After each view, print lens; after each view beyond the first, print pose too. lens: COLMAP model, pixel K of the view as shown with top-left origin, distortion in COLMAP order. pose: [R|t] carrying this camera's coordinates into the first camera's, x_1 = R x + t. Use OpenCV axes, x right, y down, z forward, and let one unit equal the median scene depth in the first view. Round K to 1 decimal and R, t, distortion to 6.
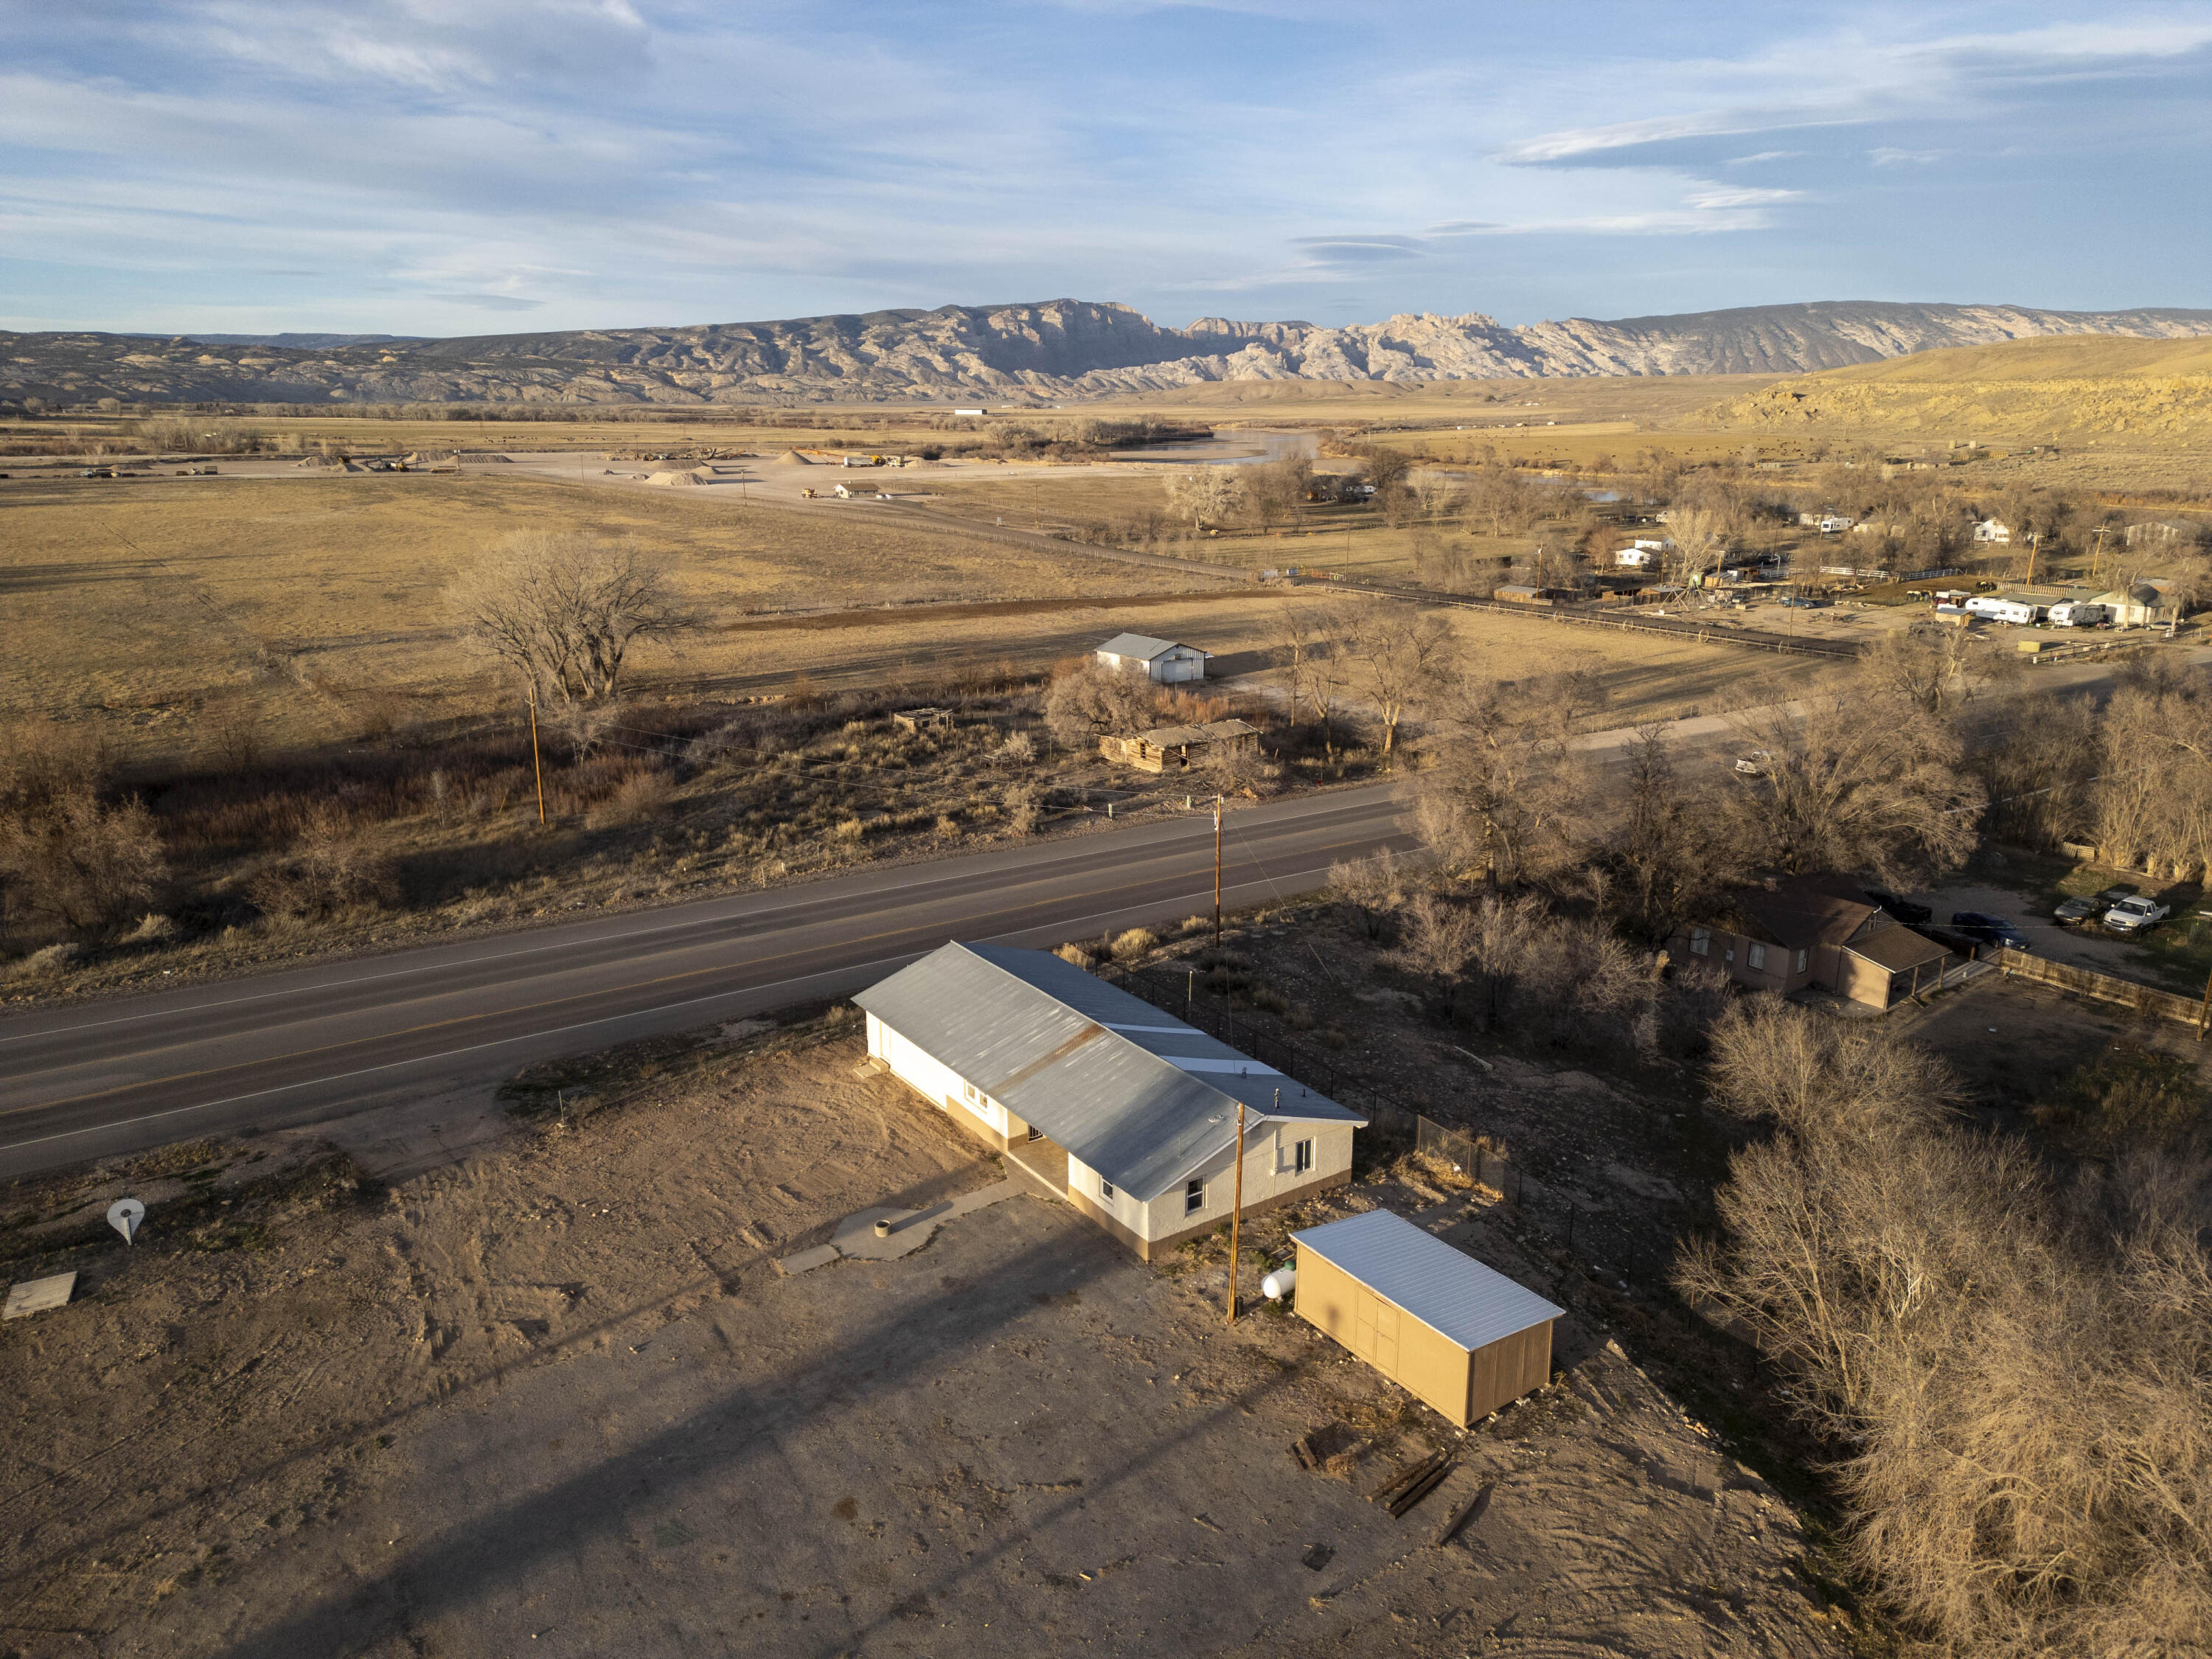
lens RADIAL K [[1543.9, 0, 1109.7], [0, 1543.9, 831.3], [0, 0, 1]] dist [0.074361, -0.071792]
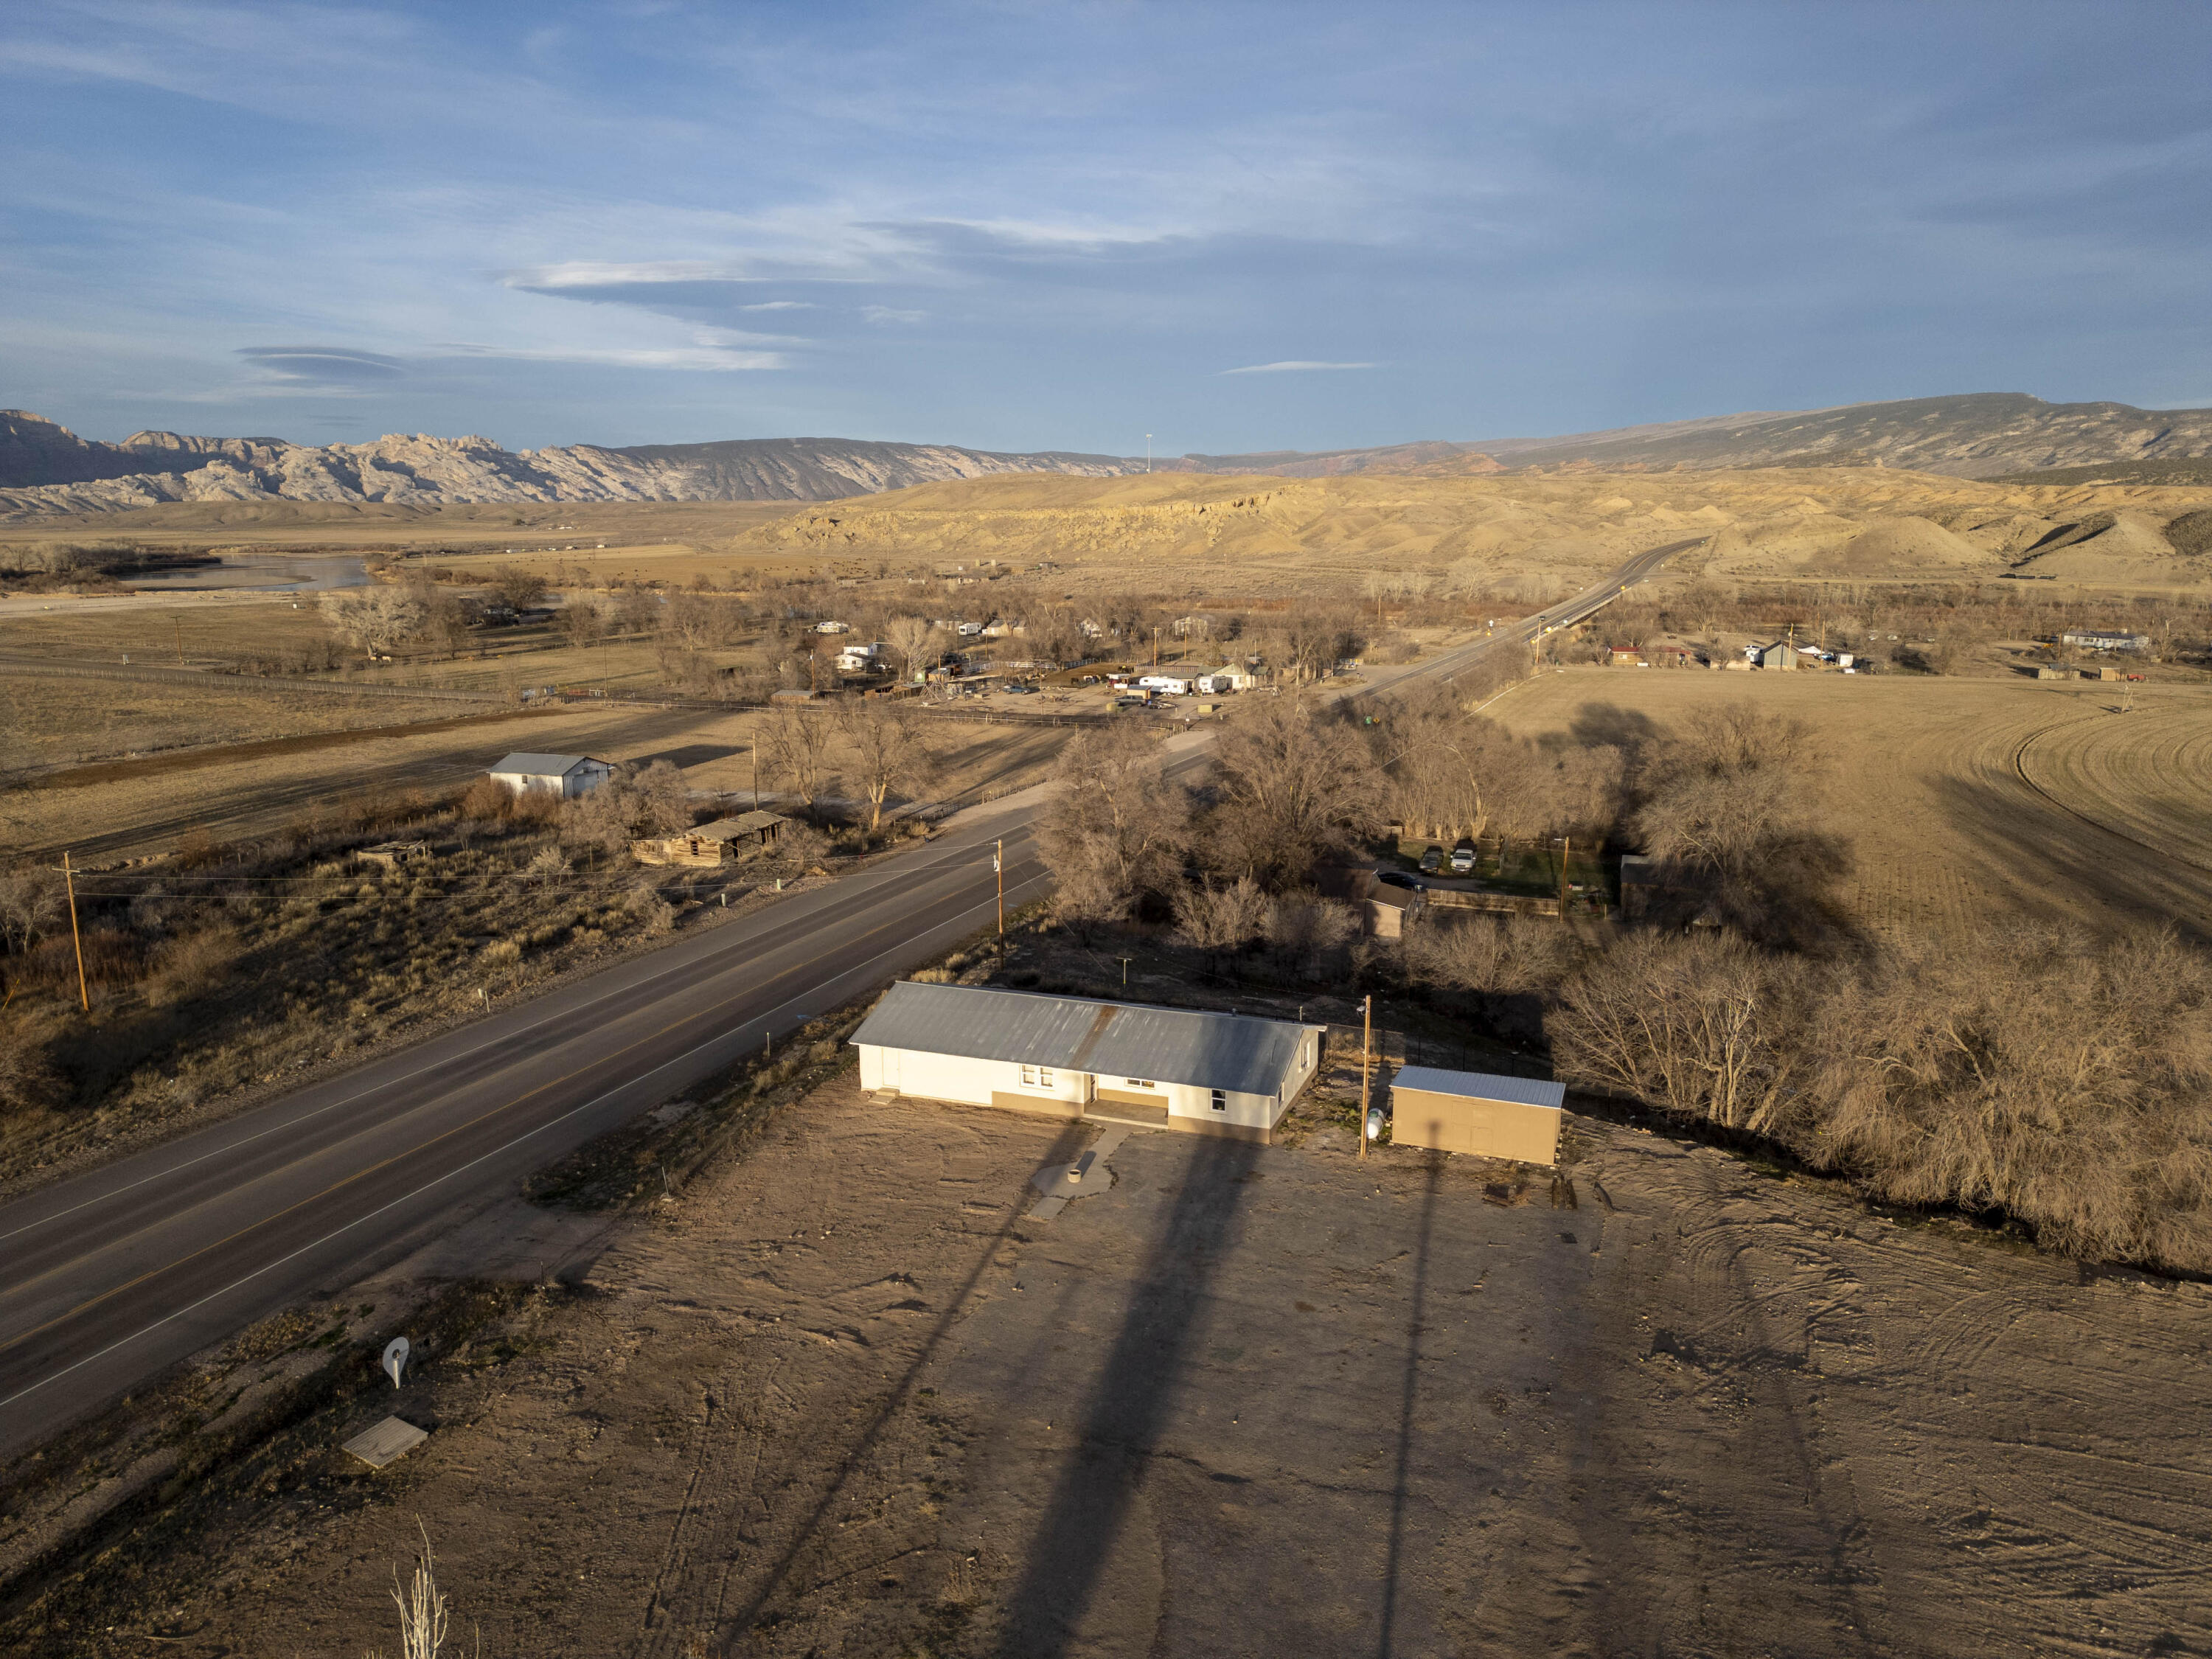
lens RADIAL K [[1541.6, 0, 1109.5], [0, 1541.6, 833.5], [0, 0, 1]] dist [0.079711, -0.078342]
pose [[0.827158, -0.117965, 0.549449, -0.373730], [0.157966, 0.987105, -0.025878, 0.011060], [-0.539312, 0.108199, 0.835126, -0.035695]]
